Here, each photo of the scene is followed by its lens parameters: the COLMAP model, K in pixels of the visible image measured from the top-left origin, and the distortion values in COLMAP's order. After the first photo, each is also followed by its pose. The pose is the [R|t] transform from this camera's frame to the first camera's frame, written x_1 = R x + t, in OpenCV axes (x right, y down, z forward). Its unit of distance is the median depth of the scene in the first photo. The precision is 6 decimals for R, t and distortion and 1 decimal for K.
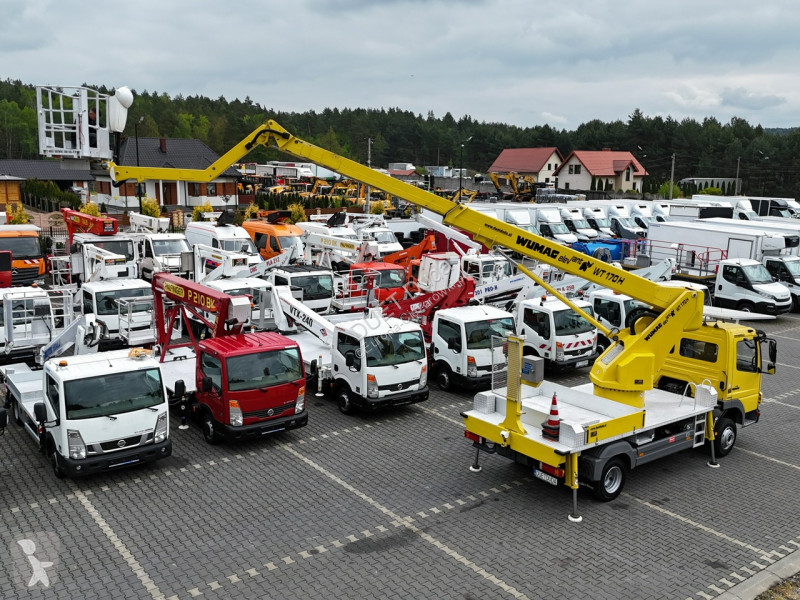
lens RADIAL K [[741.8, 0, 400.0], [0, 741.8, 300.0], [0, 0, 1]] dist [0.109240, -0.171448]
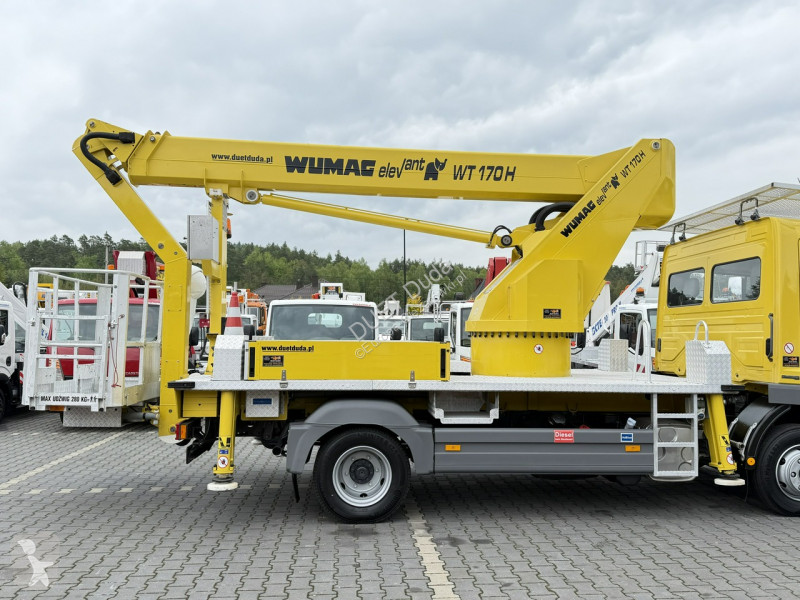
lens RADIAL K [[689.2, 0, 400.0], [0, 689.2, 300.0], [0, 0, 1]] dist [0.096386, -0.123583]
pose [[0.842306, -0.039291, -0.537566, 0.486638], [-0.085574, 0.974942, -0.205343, 0.193996], [0.532163, 0.218964, 0.817837, 0.584837]]
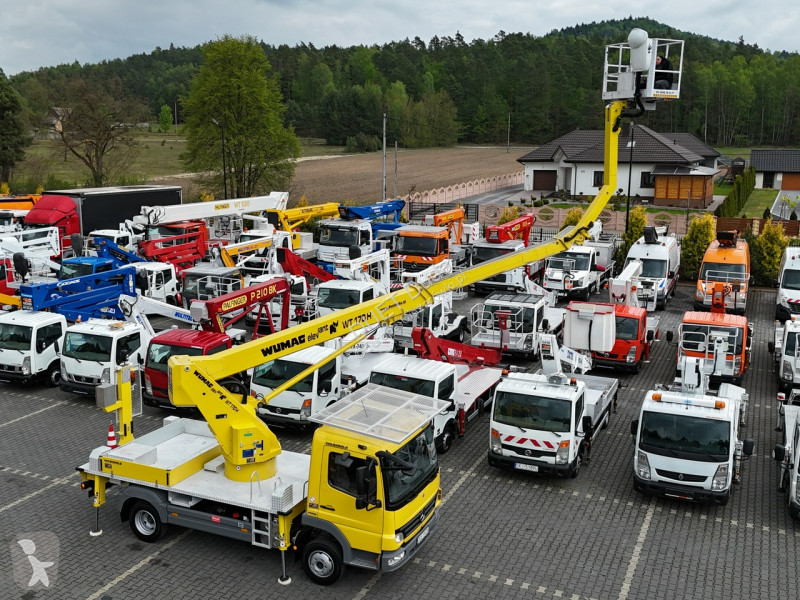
lens RADIAL K [[834.1, 0, 400.0], [0, 834.1, 300.0], [0, 0, 1]] dist [0.131861, -0.255329]
pose [[0.490131, 0.158565, -0.857105, 1.303967], [-0.153602, 0.983639, 0.094137, -0.215101], [0.858008, 0.085513, 0.506468, 0.618053]]
